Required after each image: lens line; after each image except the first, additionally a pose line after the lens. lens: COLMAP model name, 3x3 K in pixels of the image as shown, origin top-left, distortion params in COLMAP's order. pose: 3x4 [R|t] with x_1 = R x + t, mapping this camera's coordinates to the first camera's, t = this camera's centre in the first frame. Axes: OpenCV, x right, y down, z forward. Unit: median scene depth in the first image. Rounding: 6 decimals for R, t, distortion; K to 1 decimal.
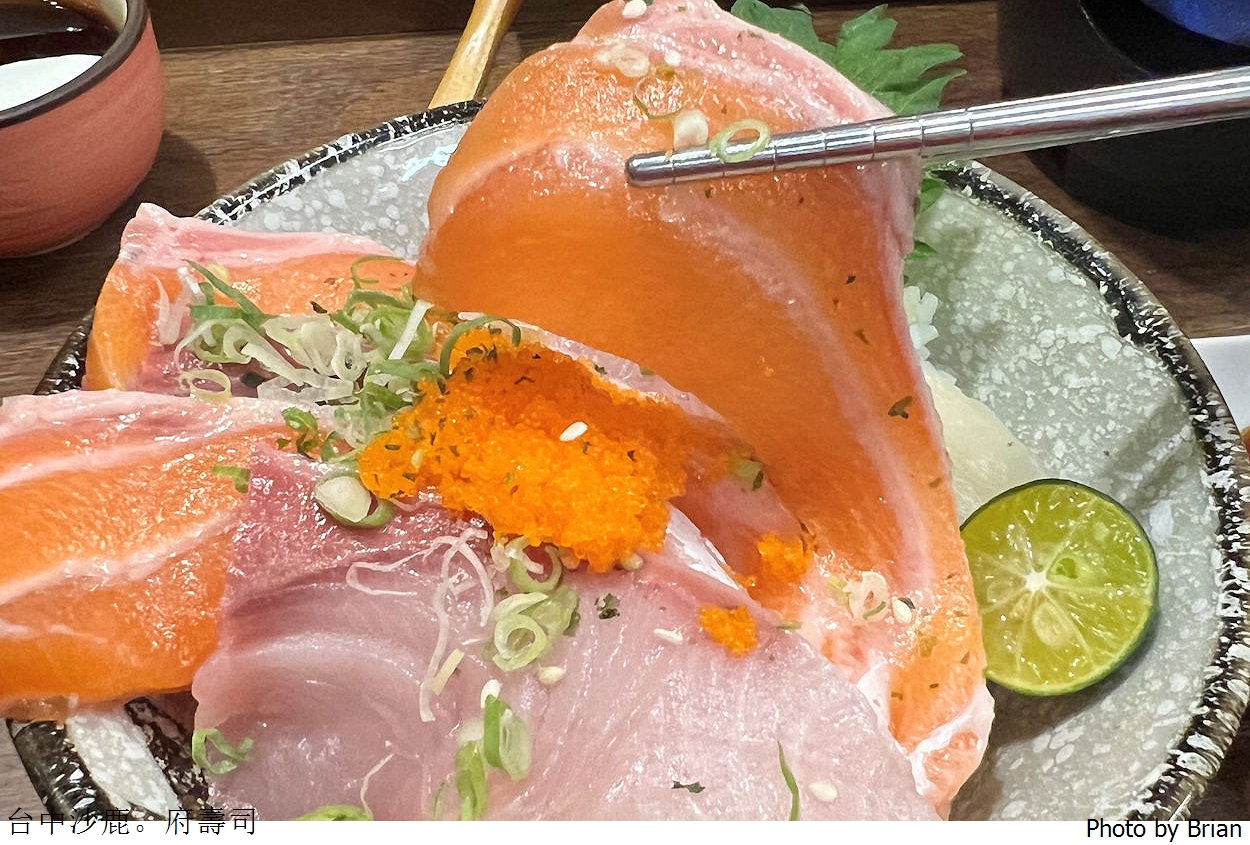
lens RADIAL K [[1565.8, 0, 568.8], [0, 1565.8, 343.0], [0, 0, 1]] dist [0.049105, 0.072813]
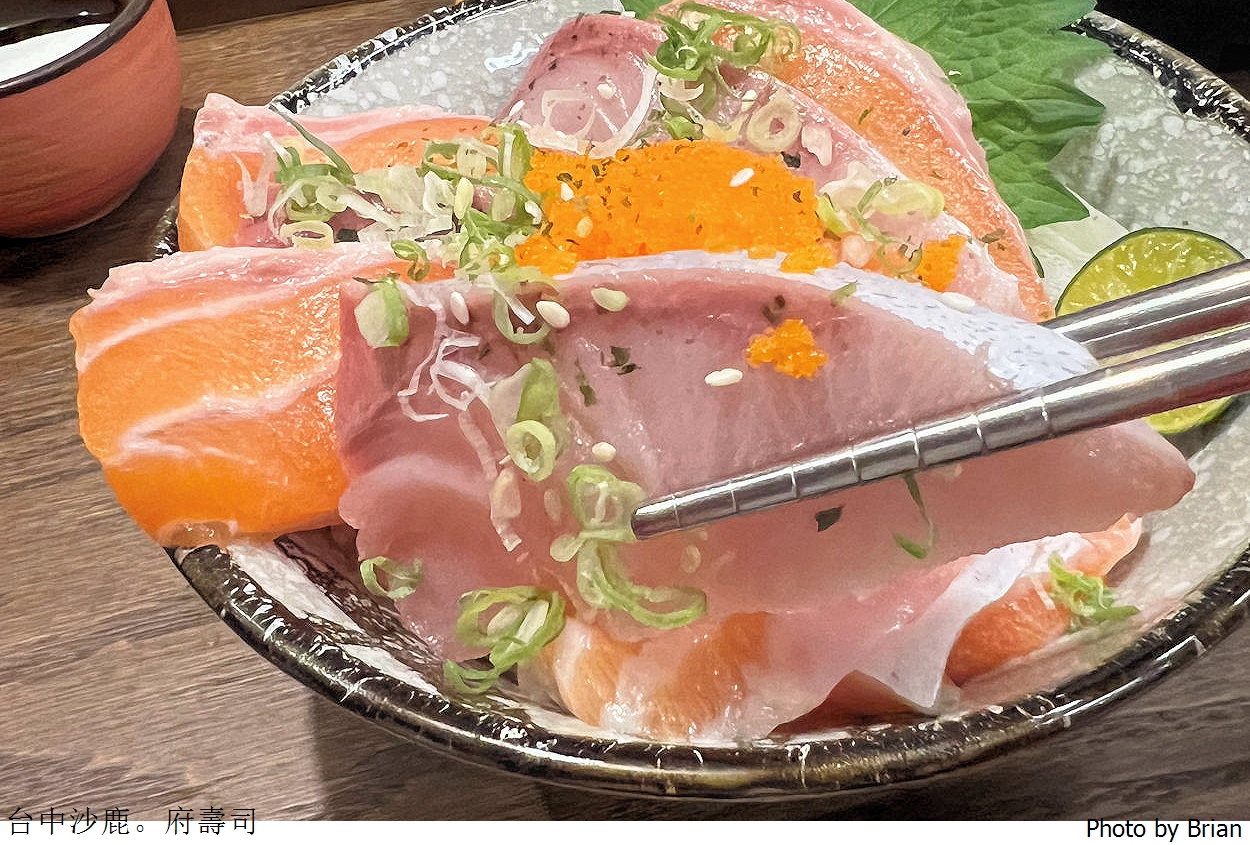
lens RADIAL K [[1568.7, 0, 626.1], [0, 1568.7, 272.0], [0, 0, 1]] dist [-0.012410, 0.287260]
pose [[0.992480, -0.116473, 0.037647, -0.058609], [0.117686, 0.992542, -0.031790, 0.088362], [-0.033664, 0.035981, 0.998785, -0.005244]]
